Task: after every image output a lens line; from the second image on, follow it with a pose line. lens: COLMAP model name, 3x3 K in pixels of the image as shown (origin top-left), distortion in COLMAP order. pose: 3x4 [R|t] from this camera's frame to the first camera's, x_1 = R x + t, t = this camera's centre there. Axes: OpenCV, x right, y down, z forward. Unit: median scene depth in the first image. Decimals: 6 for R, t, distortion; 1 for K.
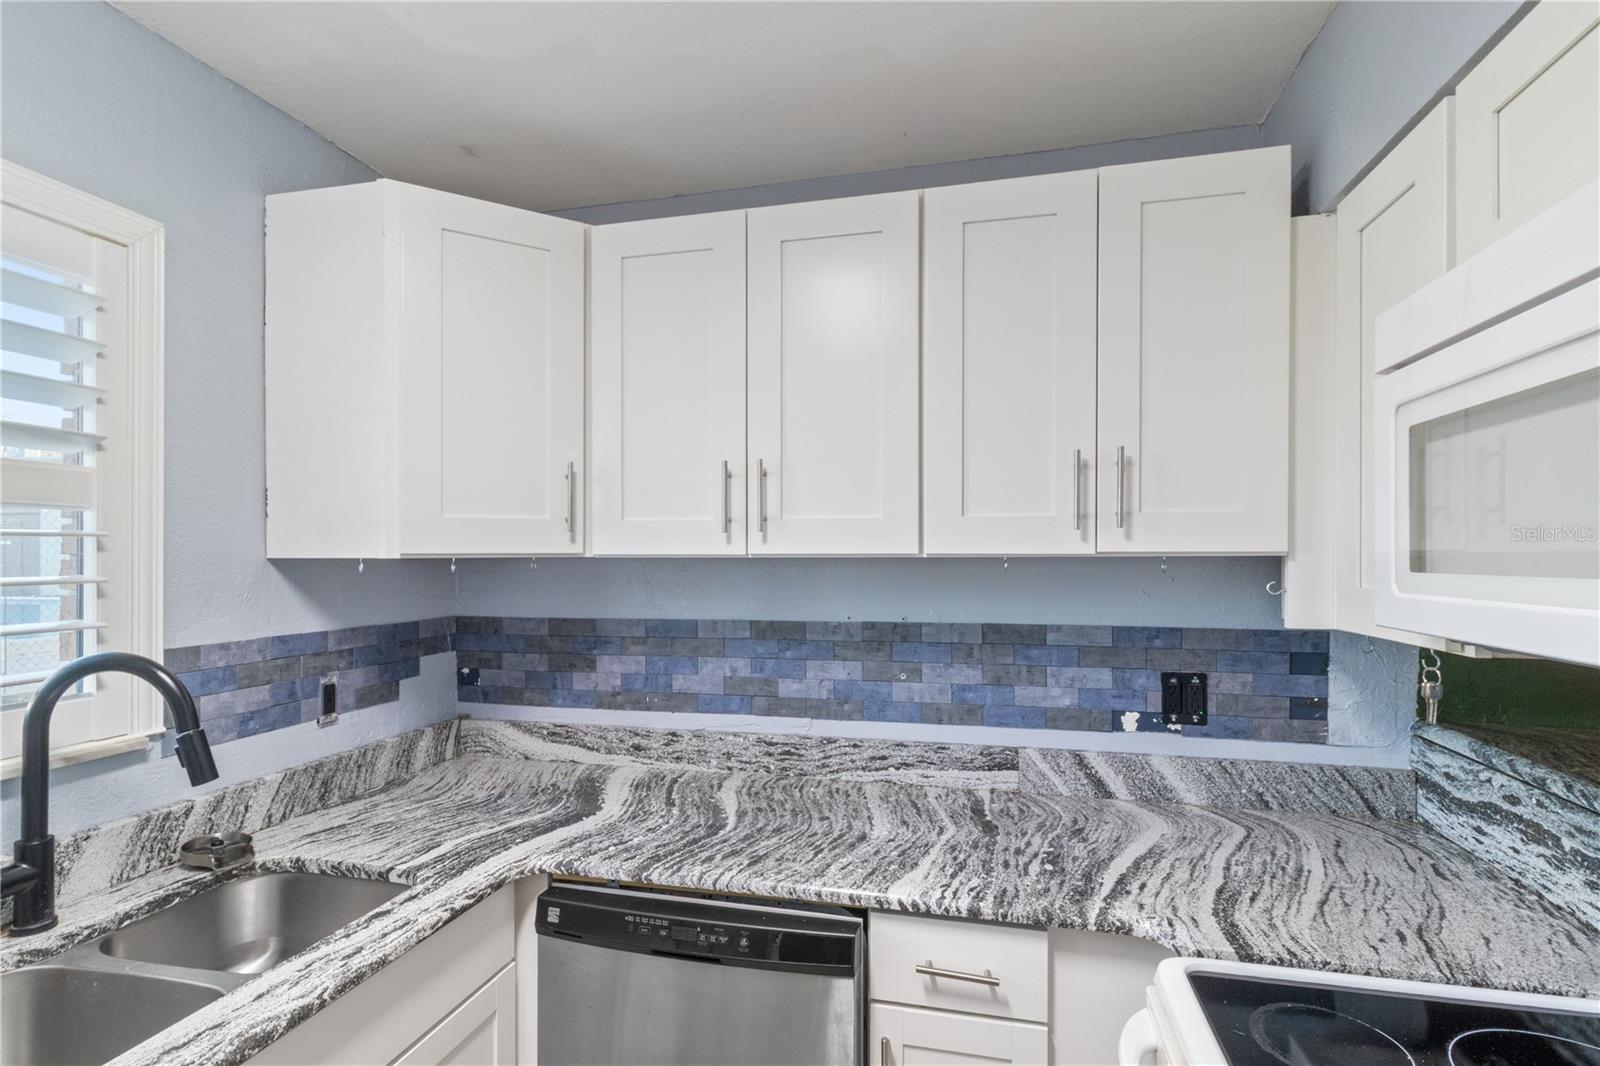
lens RADIAL K [[766.4, 0, 800.2], [0, 766.4, 553.5], [0, 0, 1]] dist [0.006772, -0.000850]
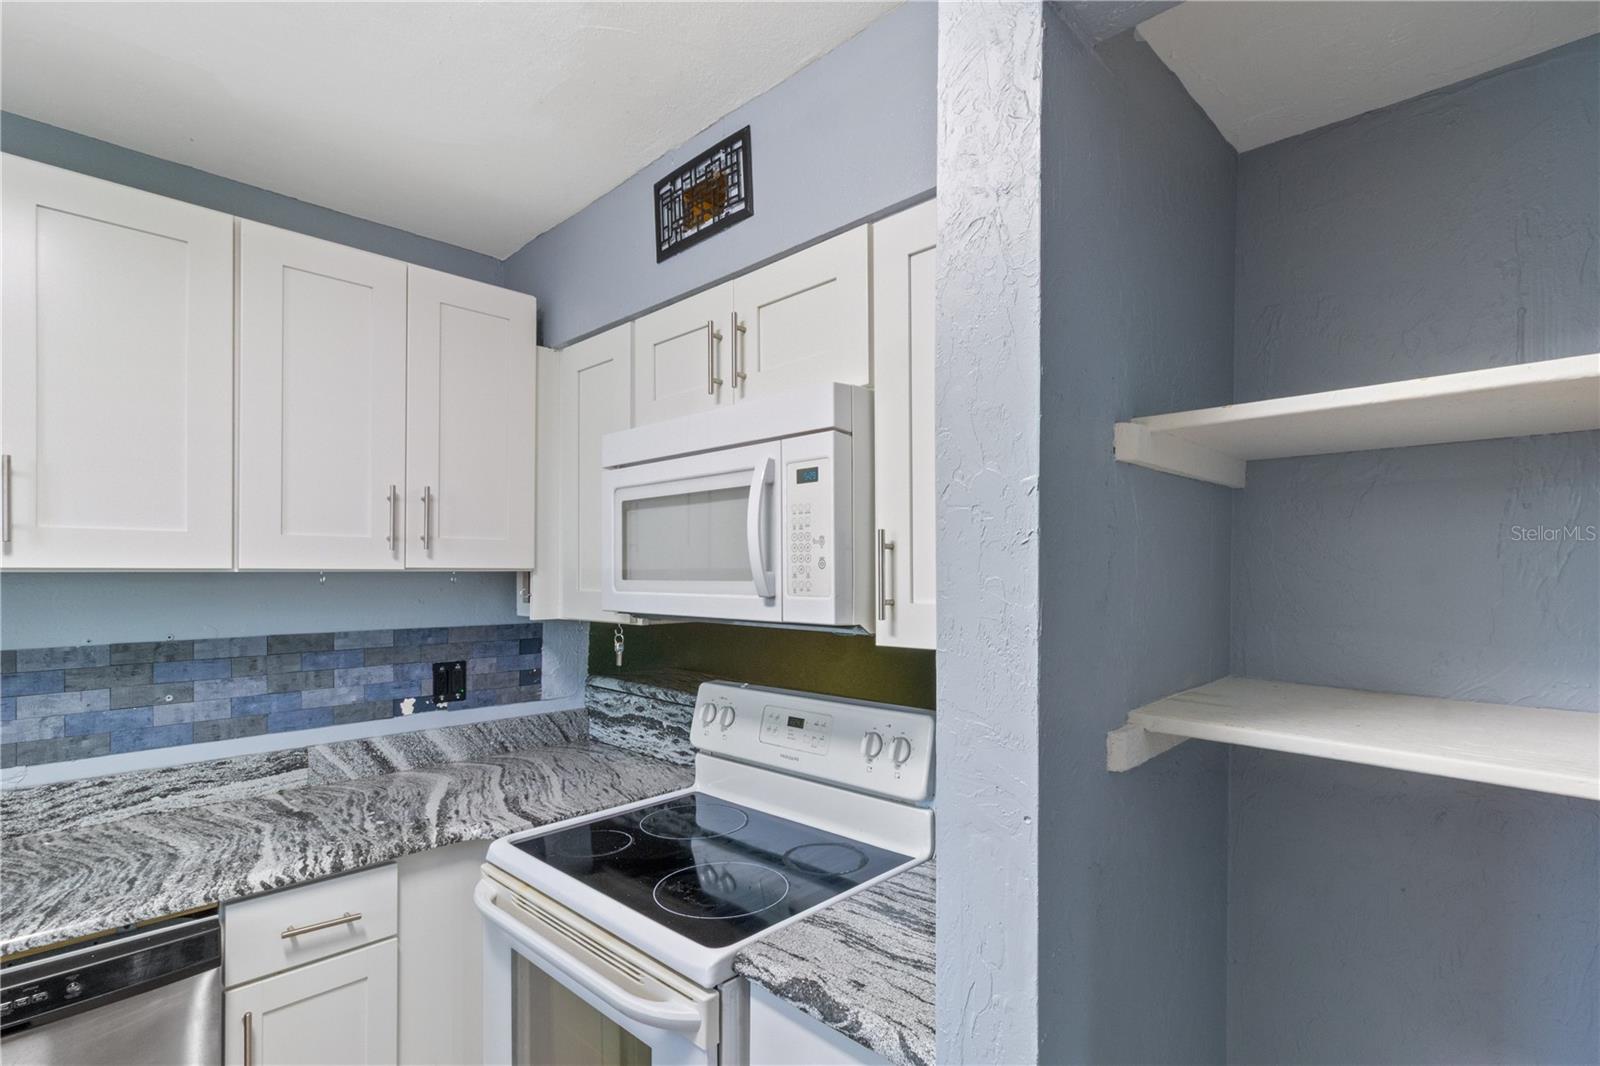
lens RADIAL K [[766.4, 0, 802.3], [0, 766.4, 545.0], [0, 0, 1]] dist [0.006772, -0.000850]
pose [[0.509151, 0.031813, 0.860089, -0.364385], [-0.004370, 0.999399, -0.034378, 0.001048], [-0.860666, 0.013745, 0.508984, -0.197110]]
